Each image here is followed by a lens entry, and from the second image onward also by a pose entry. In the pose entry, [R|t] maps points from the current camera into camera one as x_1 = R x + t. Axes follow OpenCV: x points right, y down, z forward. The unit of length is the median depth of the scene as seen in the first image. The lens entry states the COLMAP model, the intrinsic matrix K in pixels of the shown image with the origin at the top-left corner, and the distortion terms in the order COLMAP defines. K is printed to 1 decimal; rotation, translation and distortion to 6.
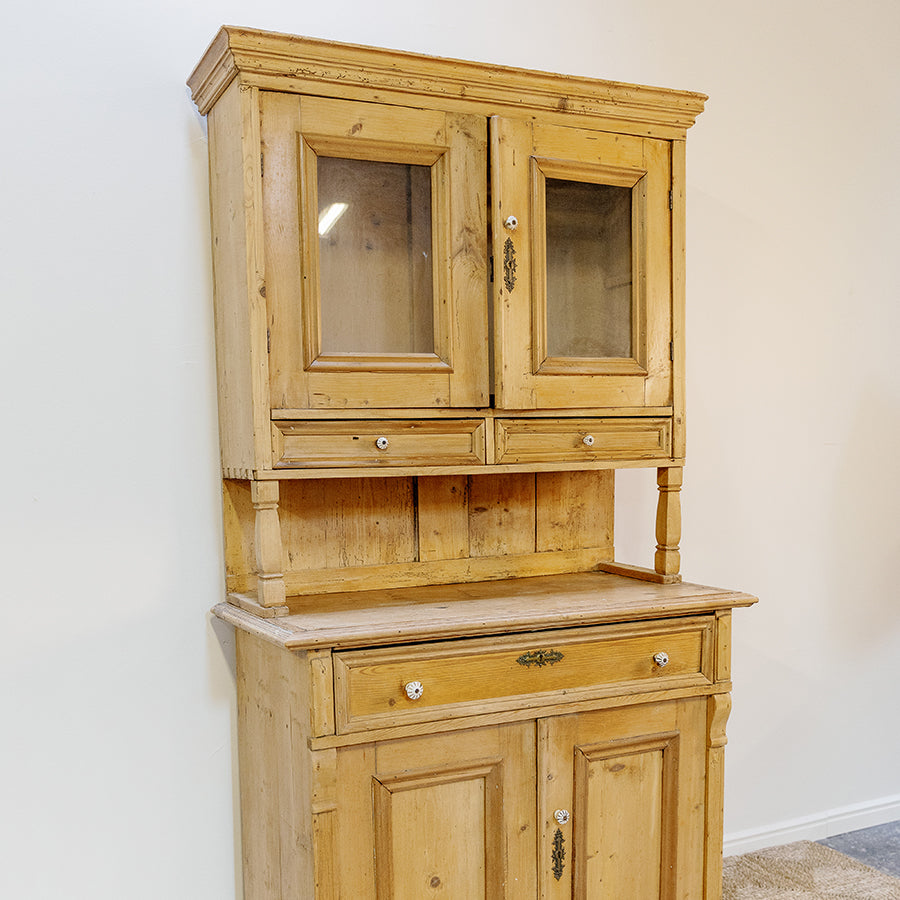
lens RADIAL K [[1047.7, 0, 443.6], [0, 1047.7, 541.5], [0, 0, 1]] dist [0.013037, -0.002759]
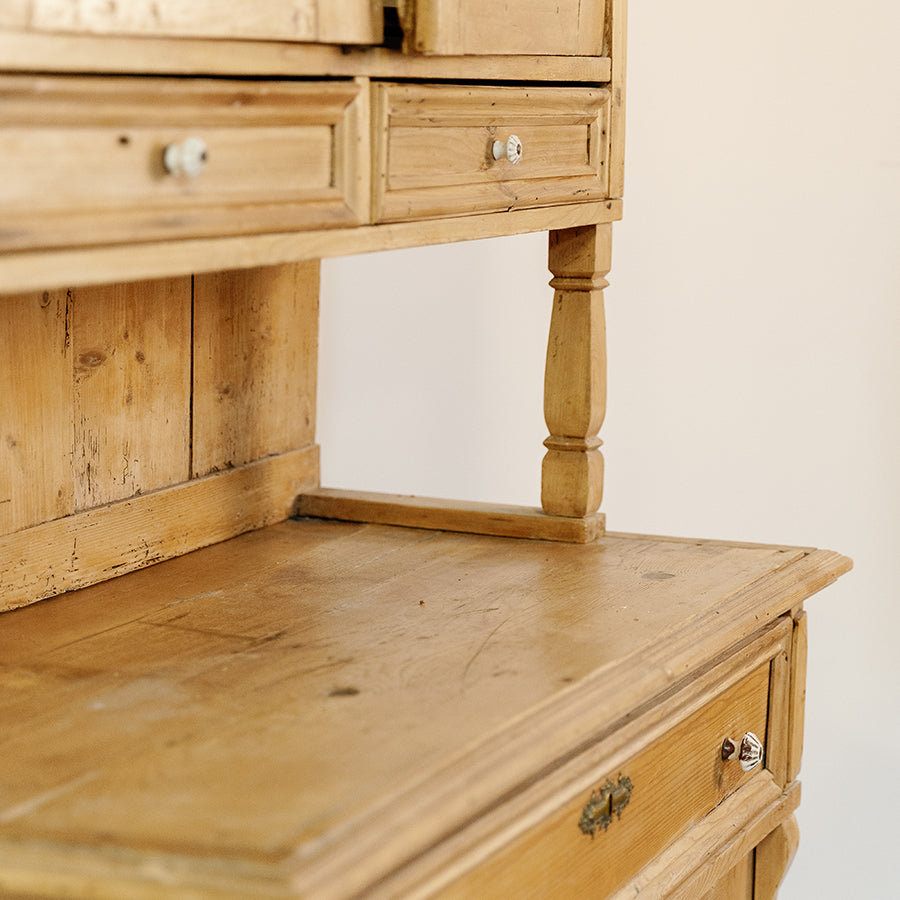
lens RADIAL K [[2527.6, 0, 450.0], [0, 2527.6, 450.0], [0, 0, 1]] dist [0.065260, -0.934423]
pose [[0.748468, -0.066717, 0.659807, -0.435746], [0.041258, 0.997684, 0.054080, -0.044579], [-0.661887, -0.013254, 0.749487, 0.395316]]
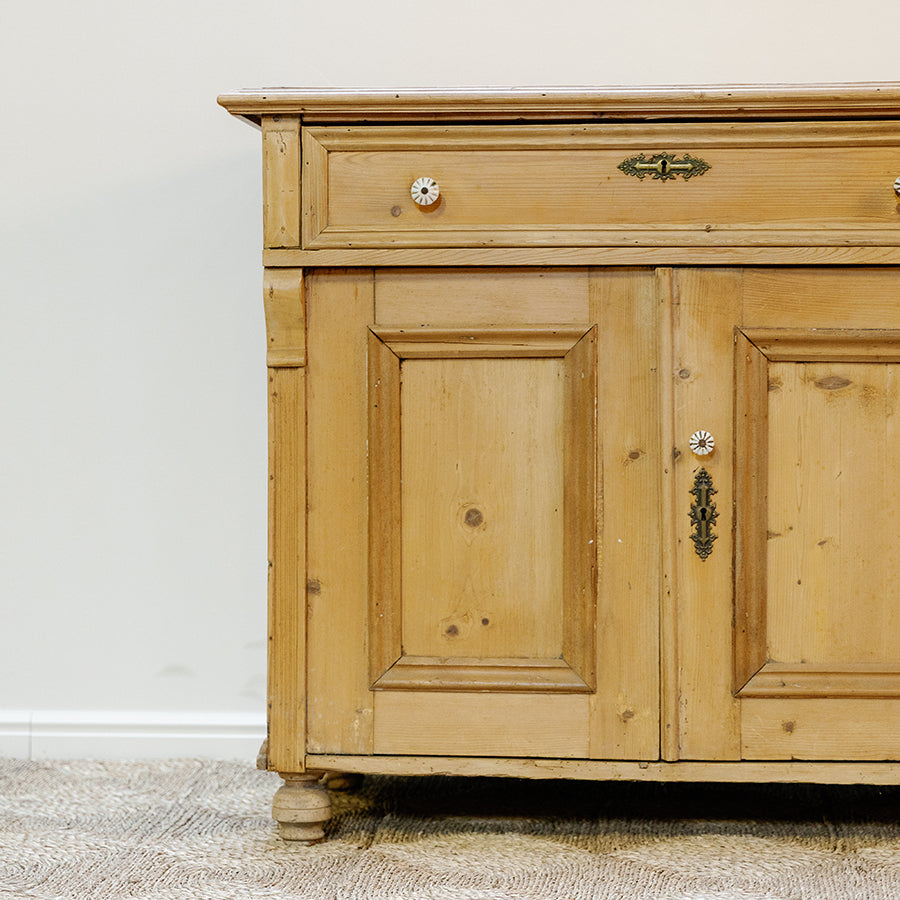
lens RADIAL K [[2569.0, 0, 448.6], [0, 2569.0, 293.9], [0, 0, 1]] dist [-0.004073, 0.072200]
pose [[0.844820, 0.000450, -0.535050, 0.712446], [-0.056579, 0.994468, -0.088498, 0.295134], [0.532051, 0.105037, 0.840172, -0.267493]]
